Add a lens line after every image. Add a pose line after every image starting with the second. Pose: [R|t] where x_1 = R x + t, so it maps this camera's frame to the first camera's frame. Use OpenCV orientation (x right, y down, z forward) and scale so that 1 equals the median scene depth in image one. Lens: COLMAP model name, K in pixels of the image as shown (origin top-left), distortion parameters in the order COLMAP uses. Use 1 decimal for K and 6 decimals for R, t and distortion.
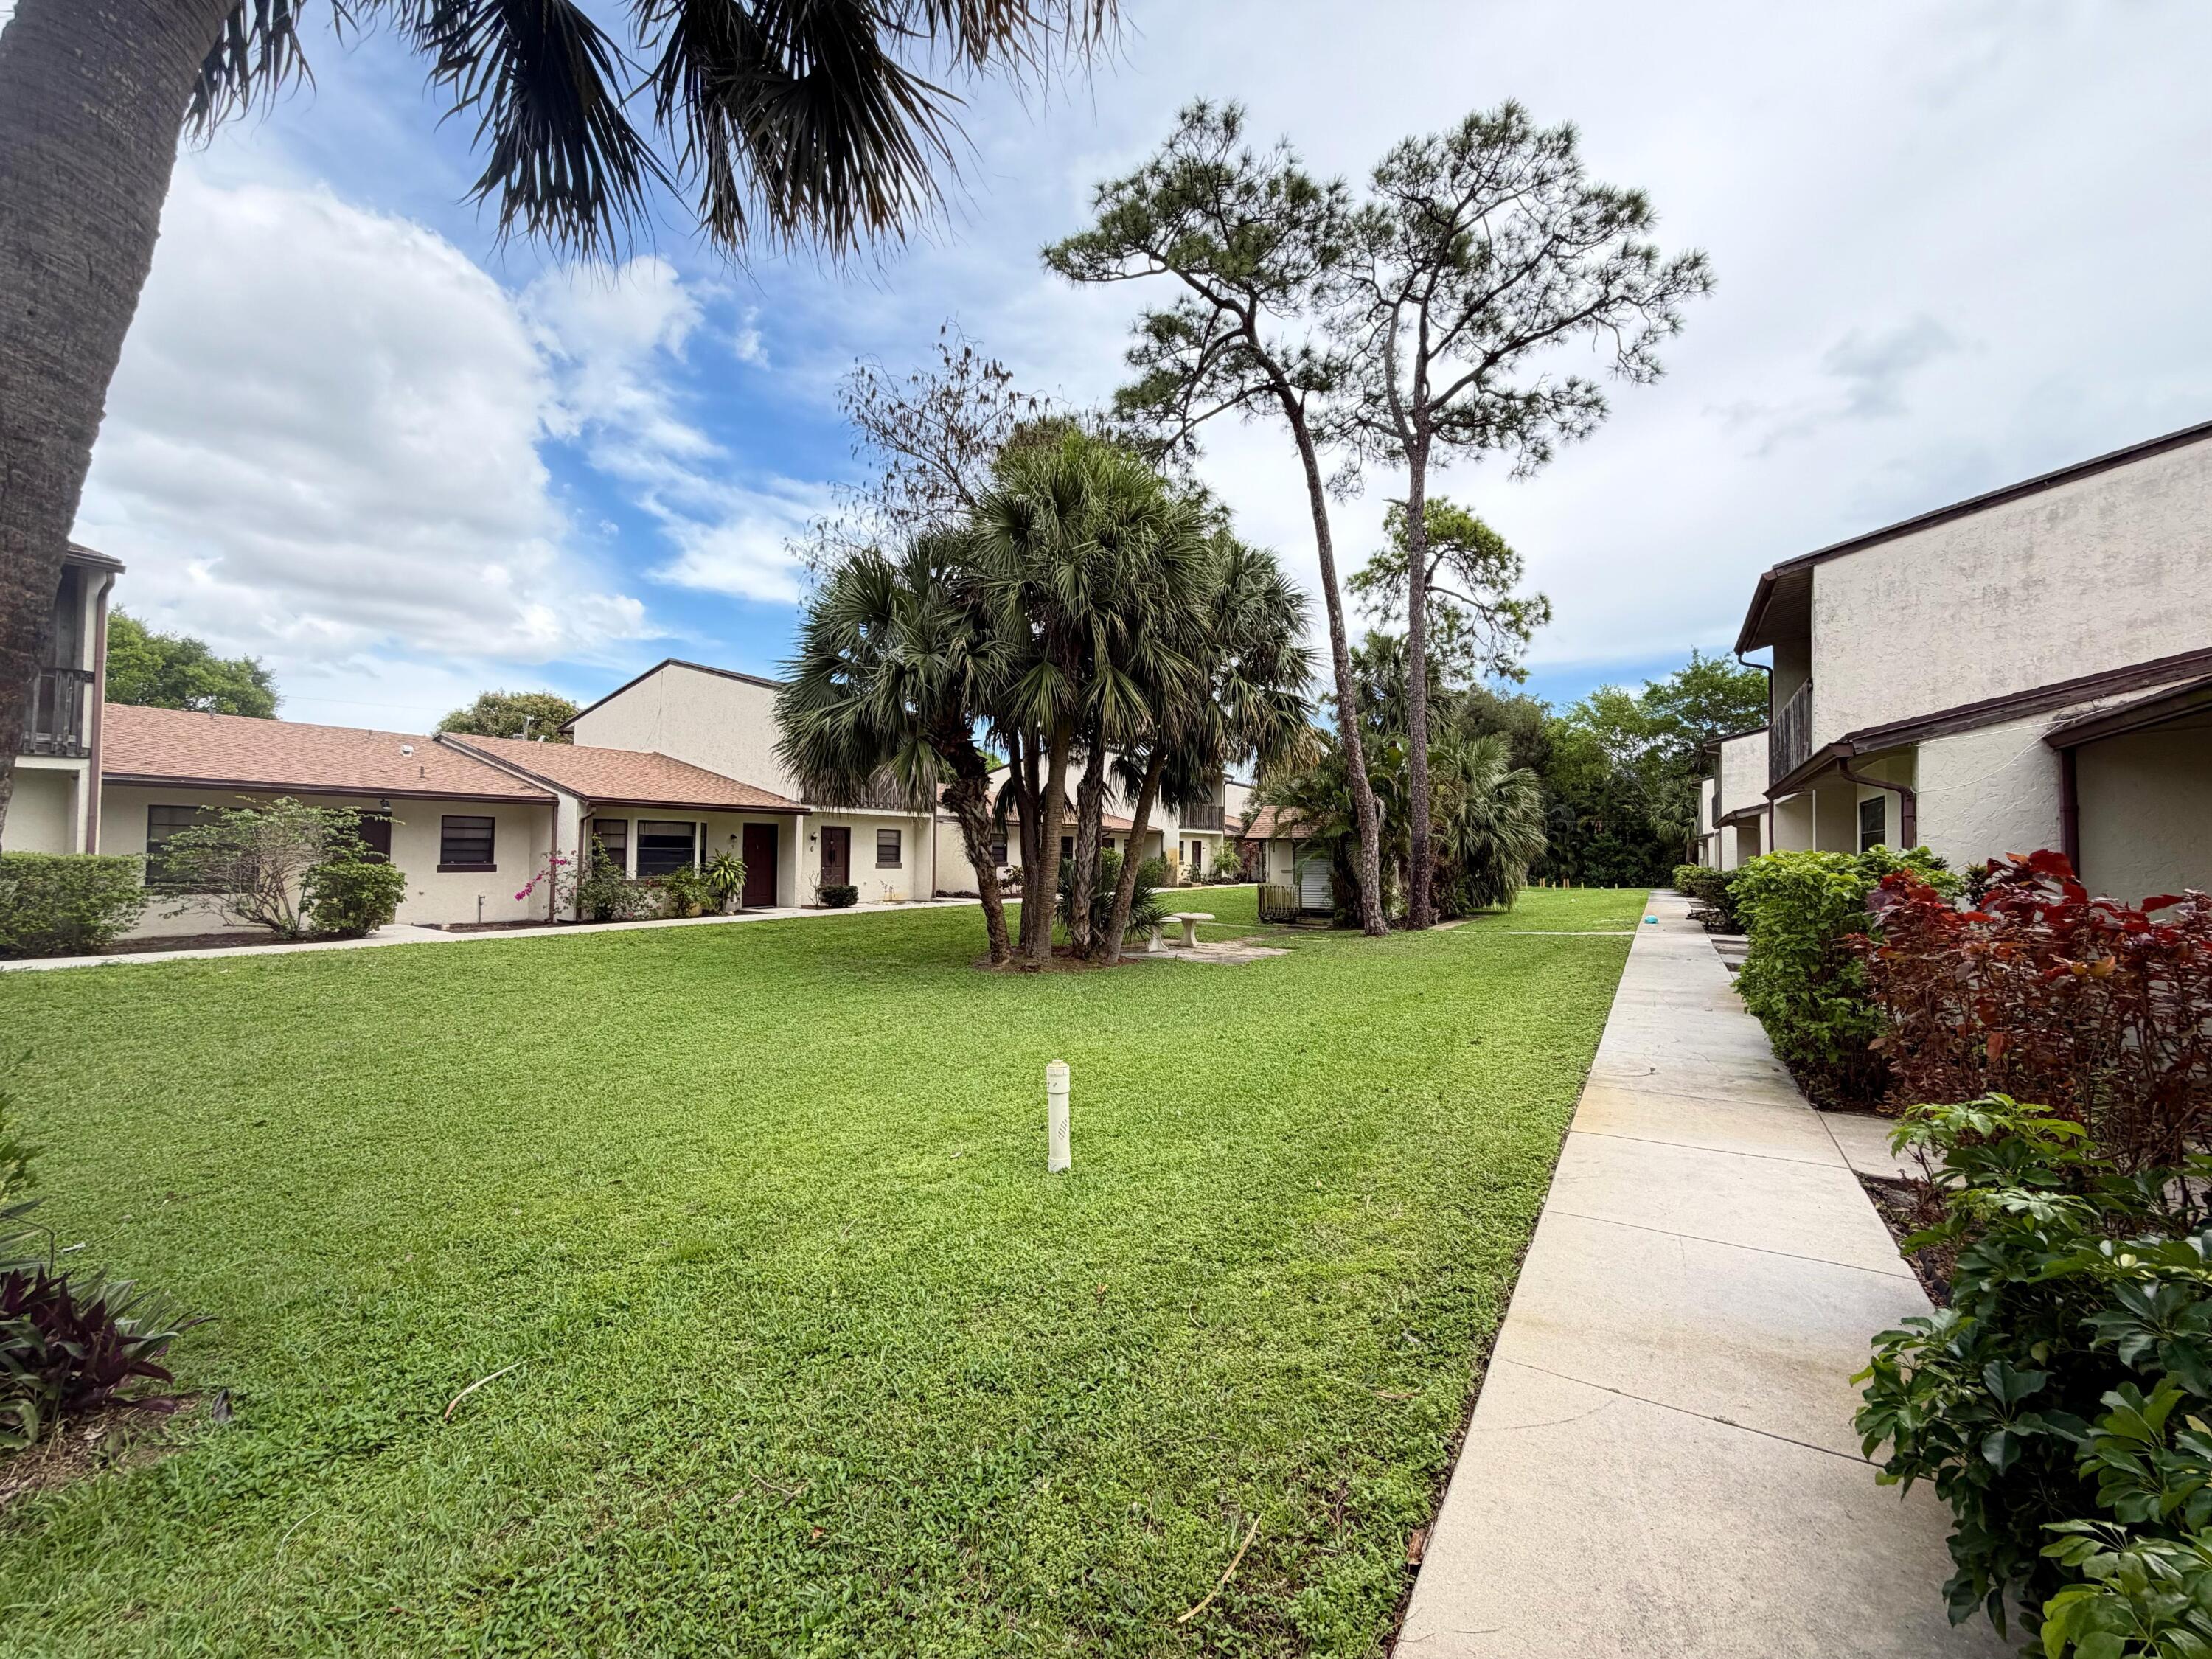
lens RADIAL K [[884.6, 0, 1102.0], [0, 884.6, 830.0], [0, 0, 1]] dist [-0.000093, 0.000522]
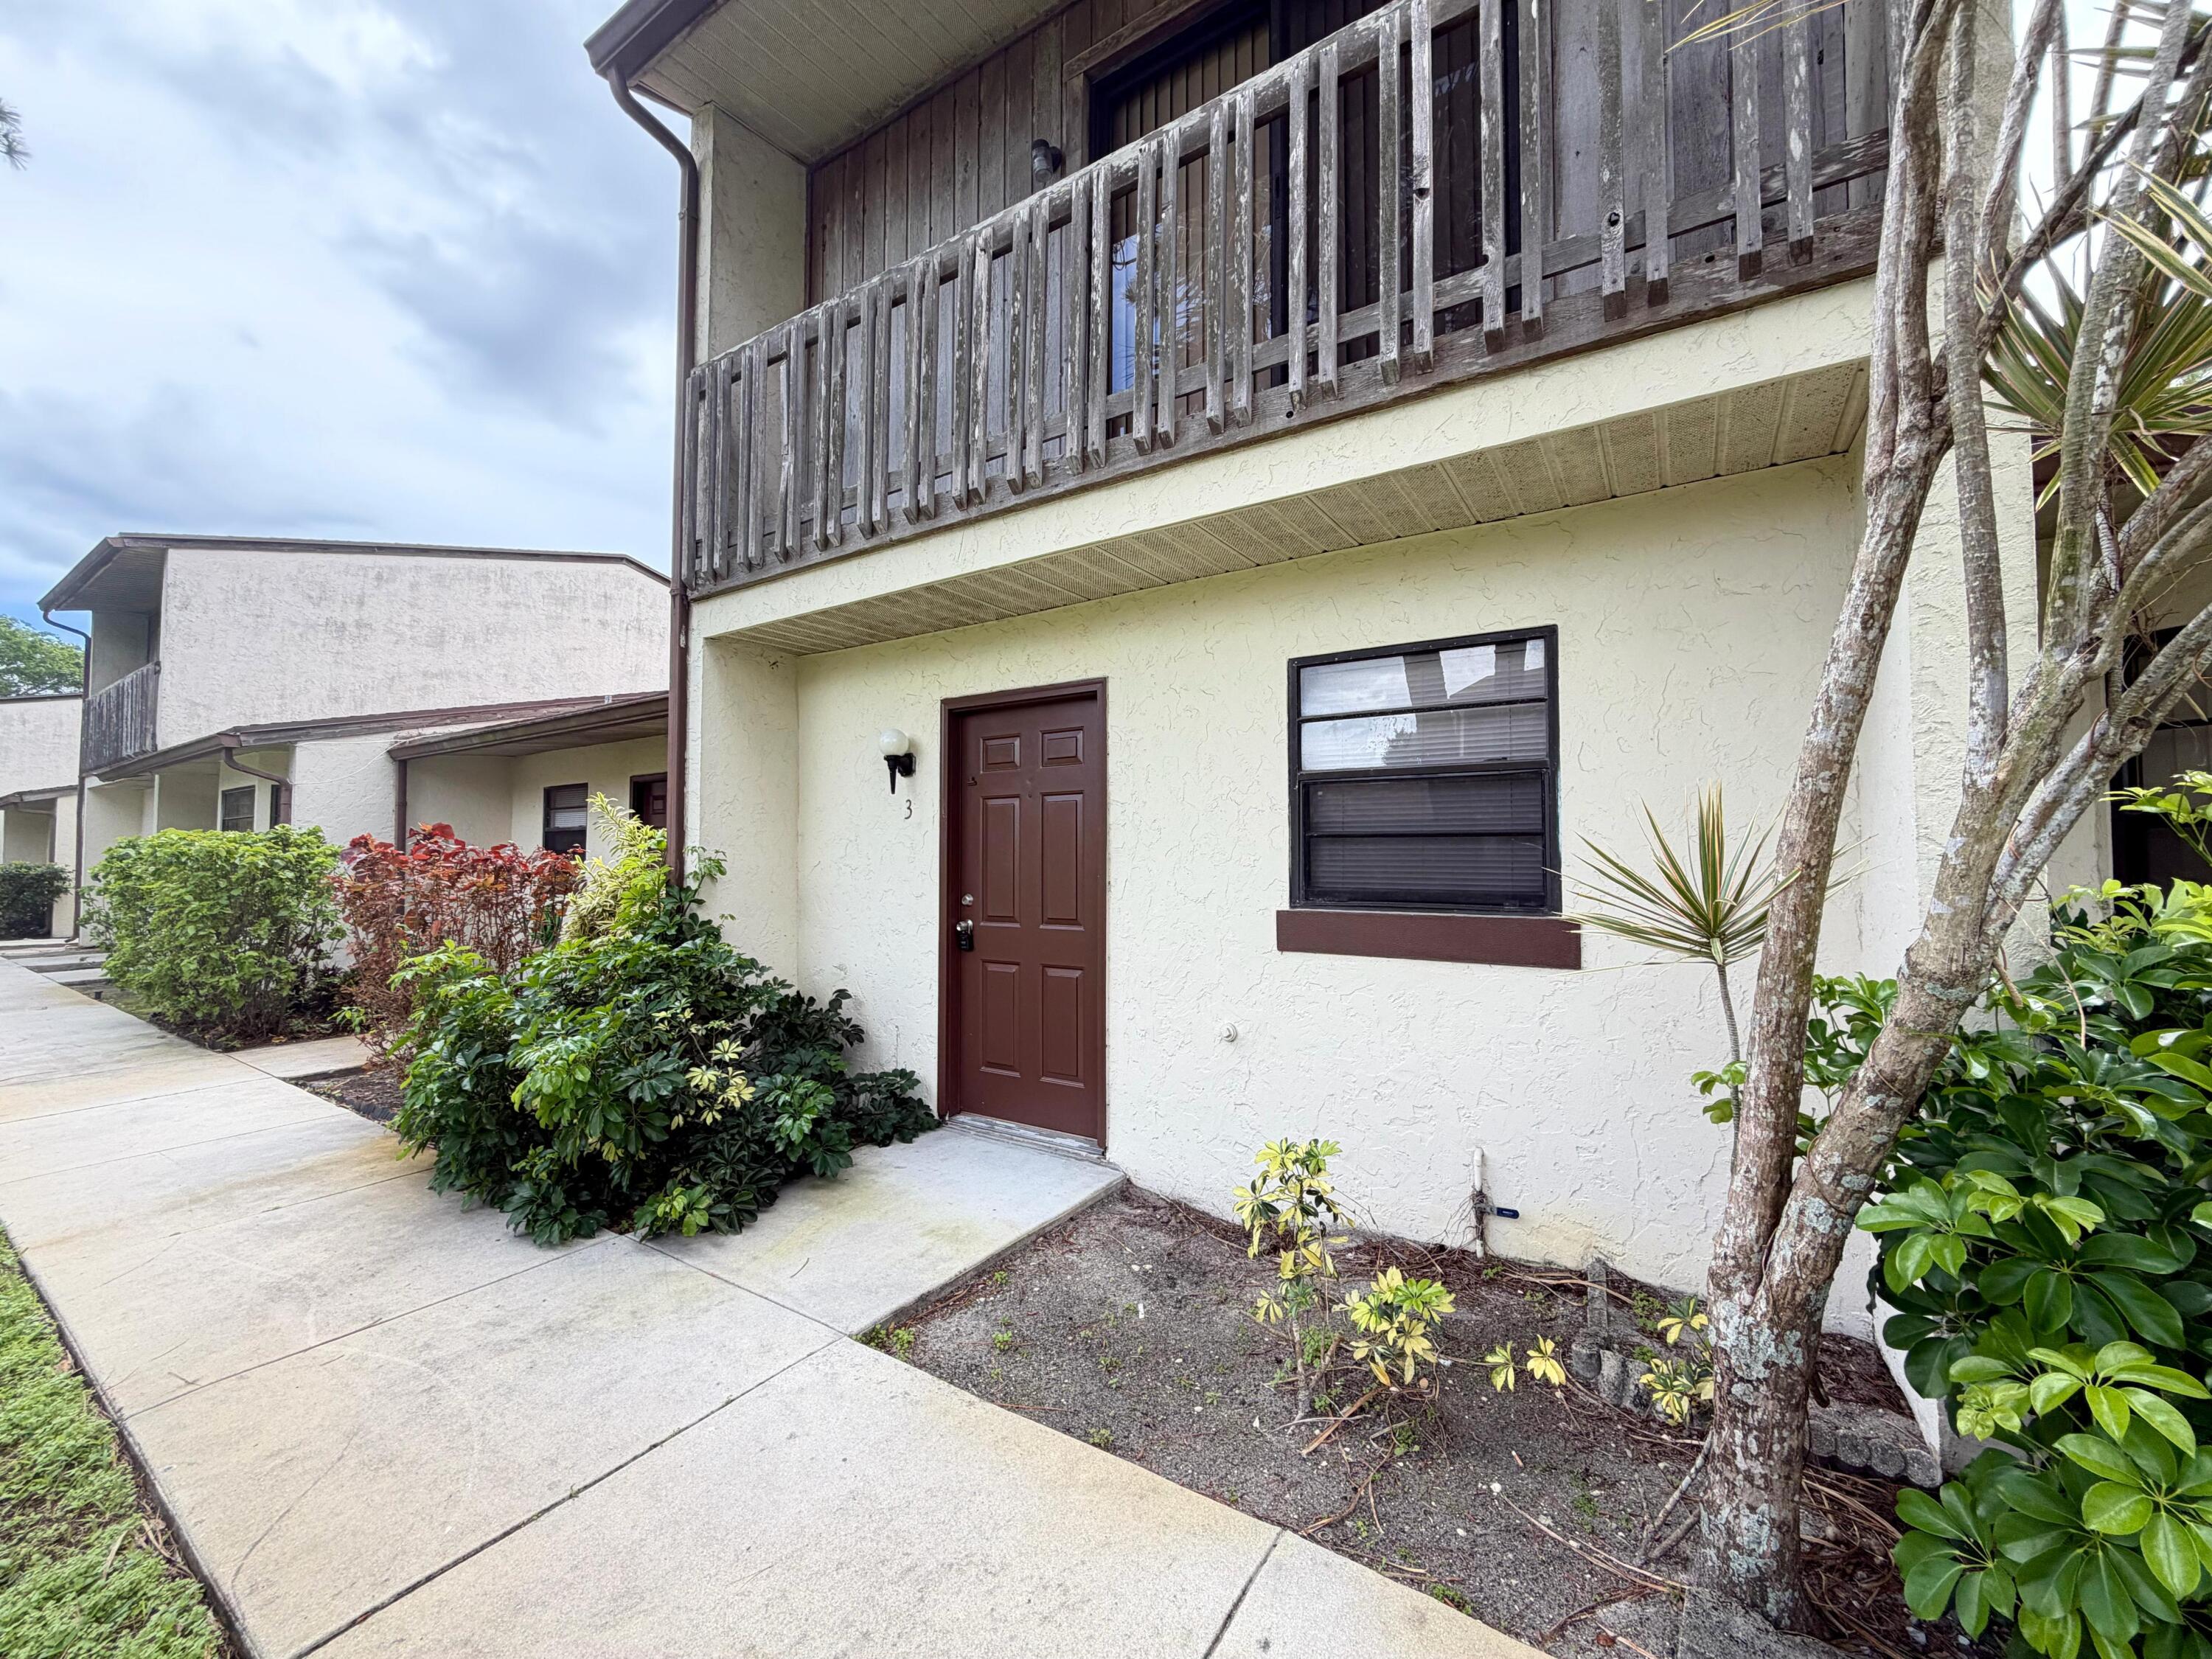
lens RADIAL K [[884.6, 0, 1102.0], [0, 884.6, 830.0], [0, 0, 1]] dist [-0.000093, 0.000522]
pose [[0.025299, 0.025817, 0.999346, -0.244748], [-0.026320, 0.999337, -0.025151, 0.021297], [-0.999333, -0.025667, 0.025962, -0.123158]]
